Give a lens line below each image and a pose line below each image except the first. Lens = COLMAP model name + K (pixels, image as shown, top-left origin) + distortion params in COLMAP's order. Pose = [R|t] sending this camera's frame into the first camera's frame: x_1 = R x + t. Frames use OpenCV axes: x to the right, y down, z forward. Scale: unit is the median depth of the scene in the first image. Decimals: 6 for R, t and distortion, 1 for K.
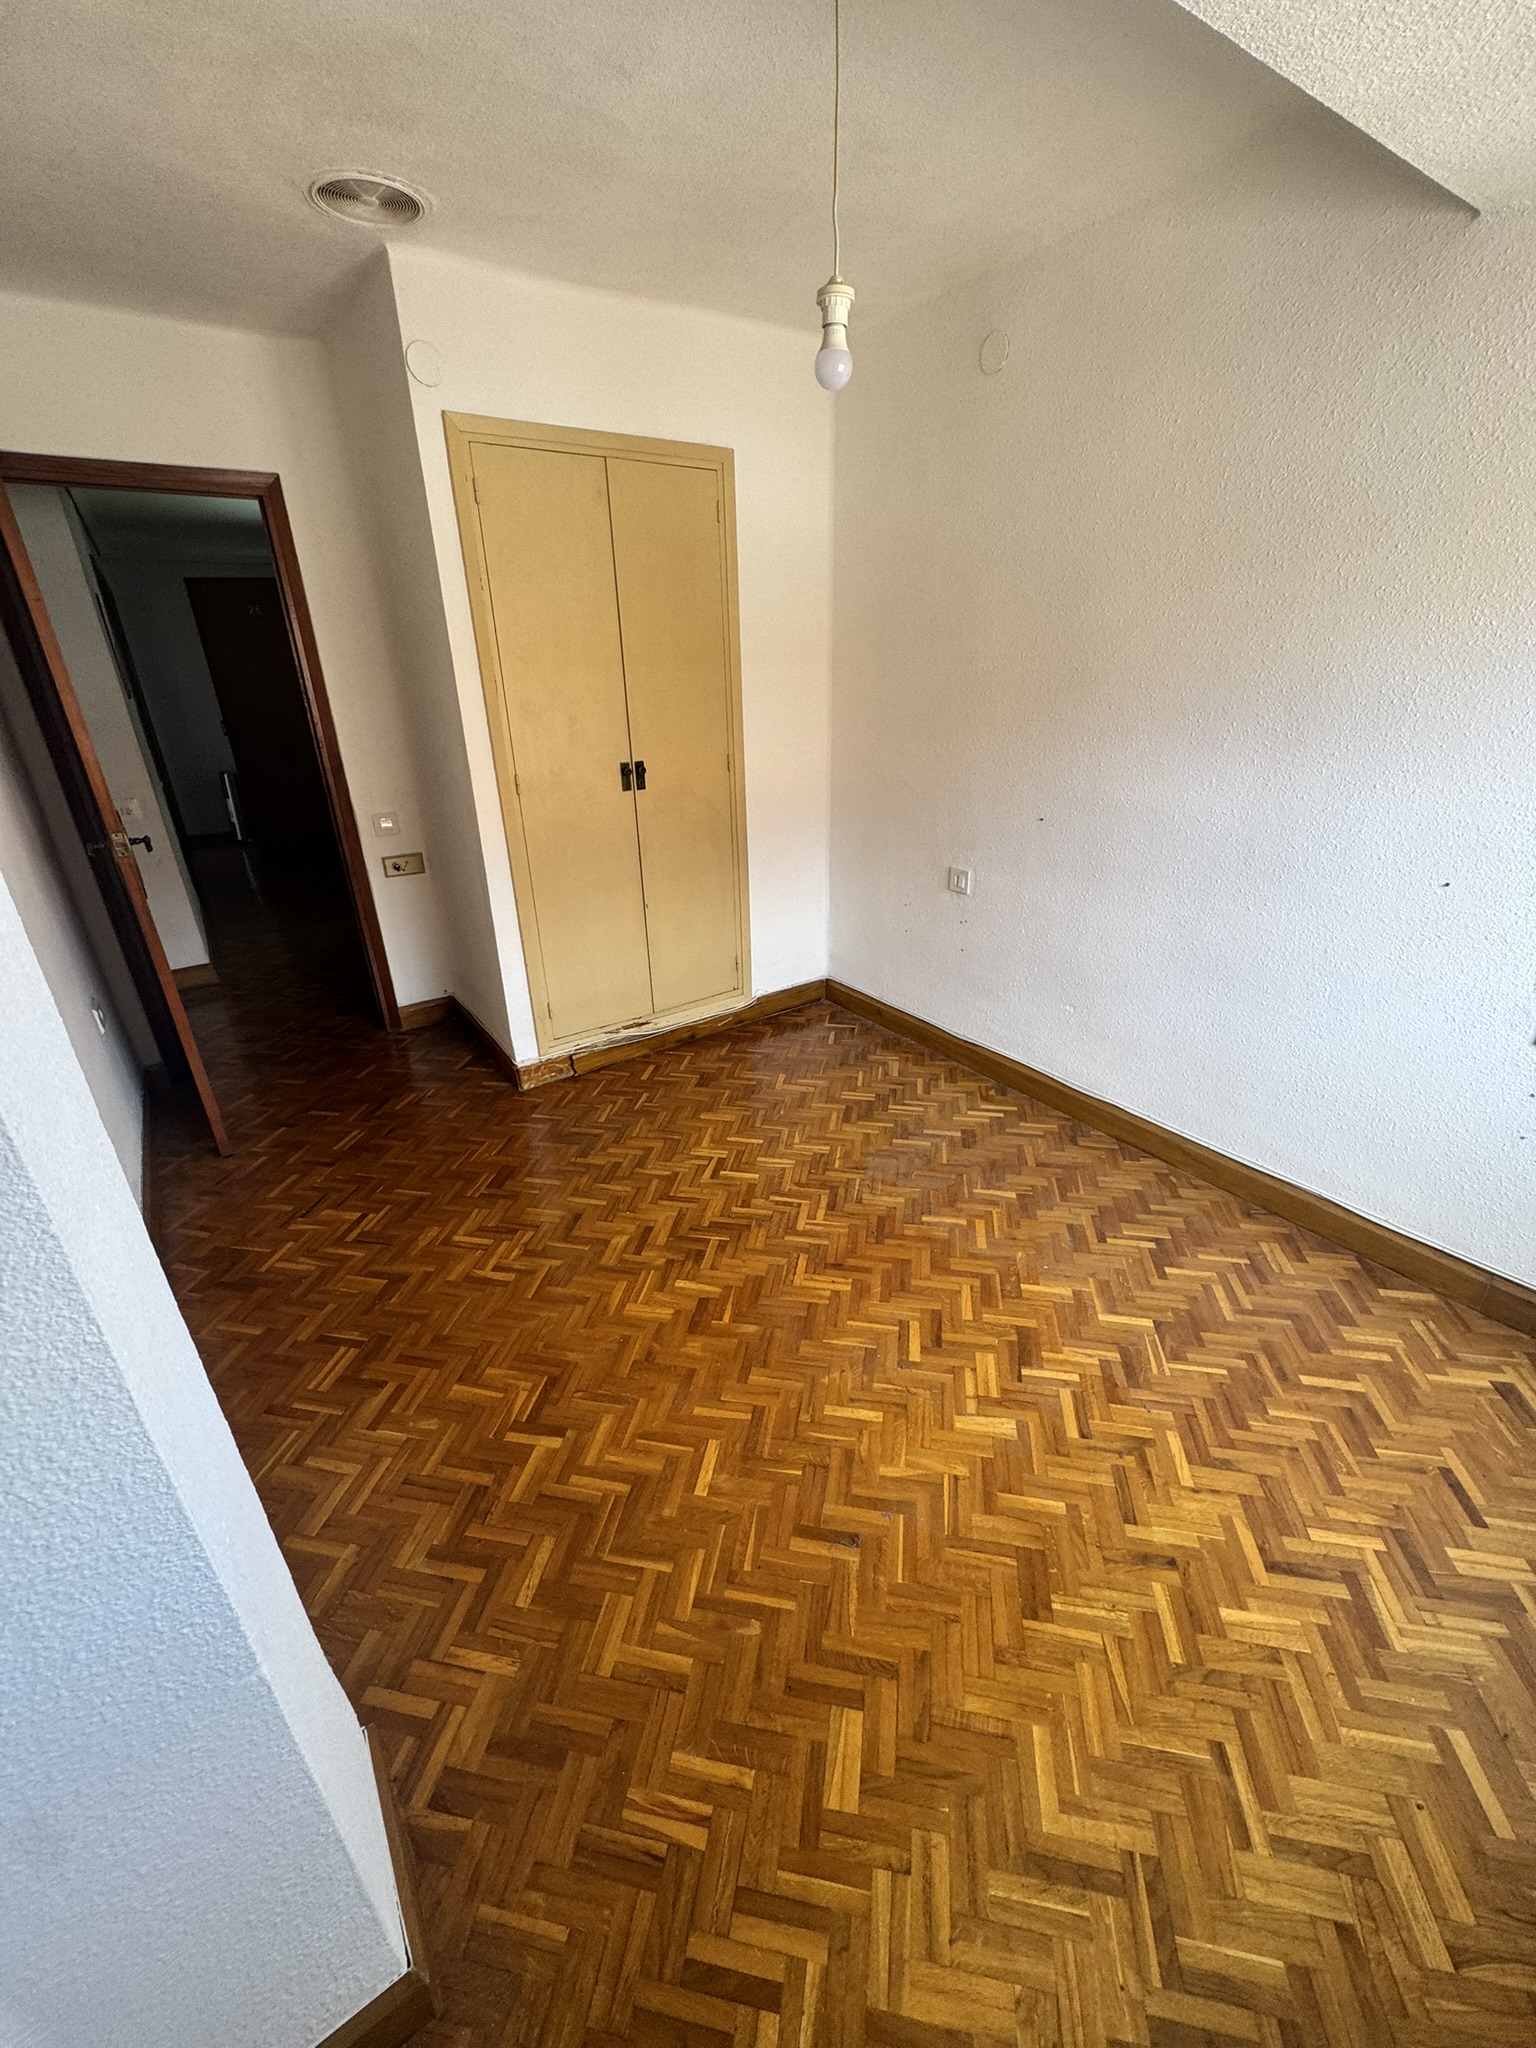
lens RADIAL K [[818.2, 0, 769.1], [0, 818.2, 1026.6], [0, 0, 1]] dist [-0.002797, 0.000217]
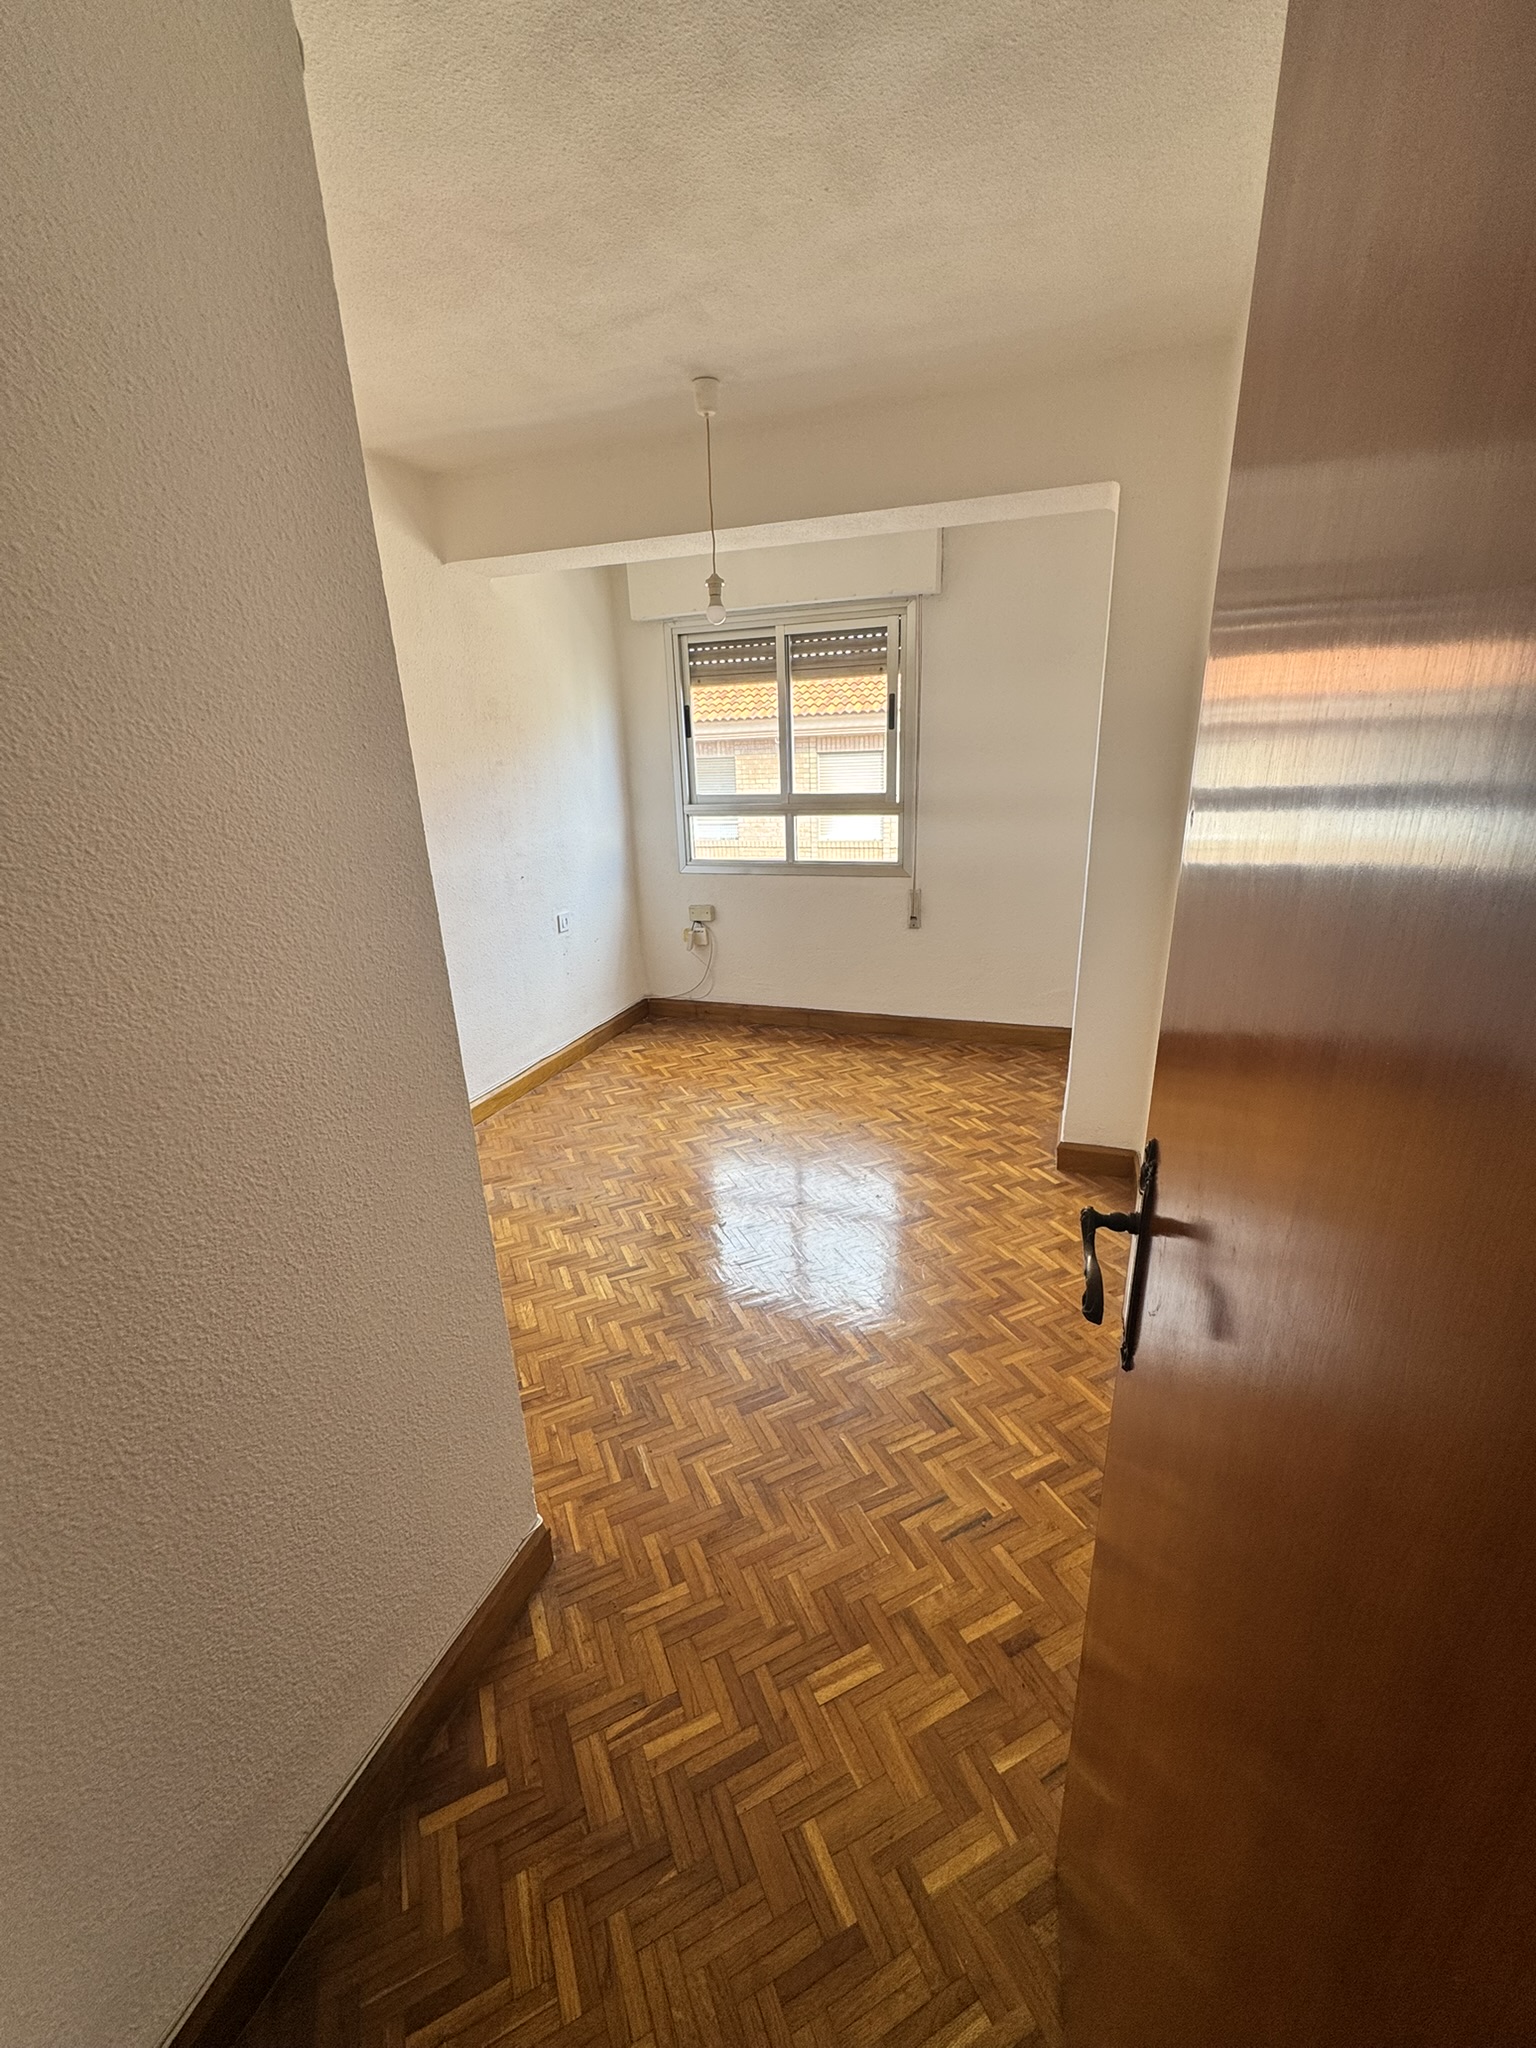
lens RADIAL K [[818.2, 0, 769.1], [0, 818.2, 1026.6], [0, 0, 1]] dist [-0.002797, 0.000217]
pose [[-0.576306, -0.215325, 0.788357, -0.971838], [0.375965, 0.786666, 0.489701, -0.520545], [-0.725619, 0.578612, -0.372406, 1.224171]]
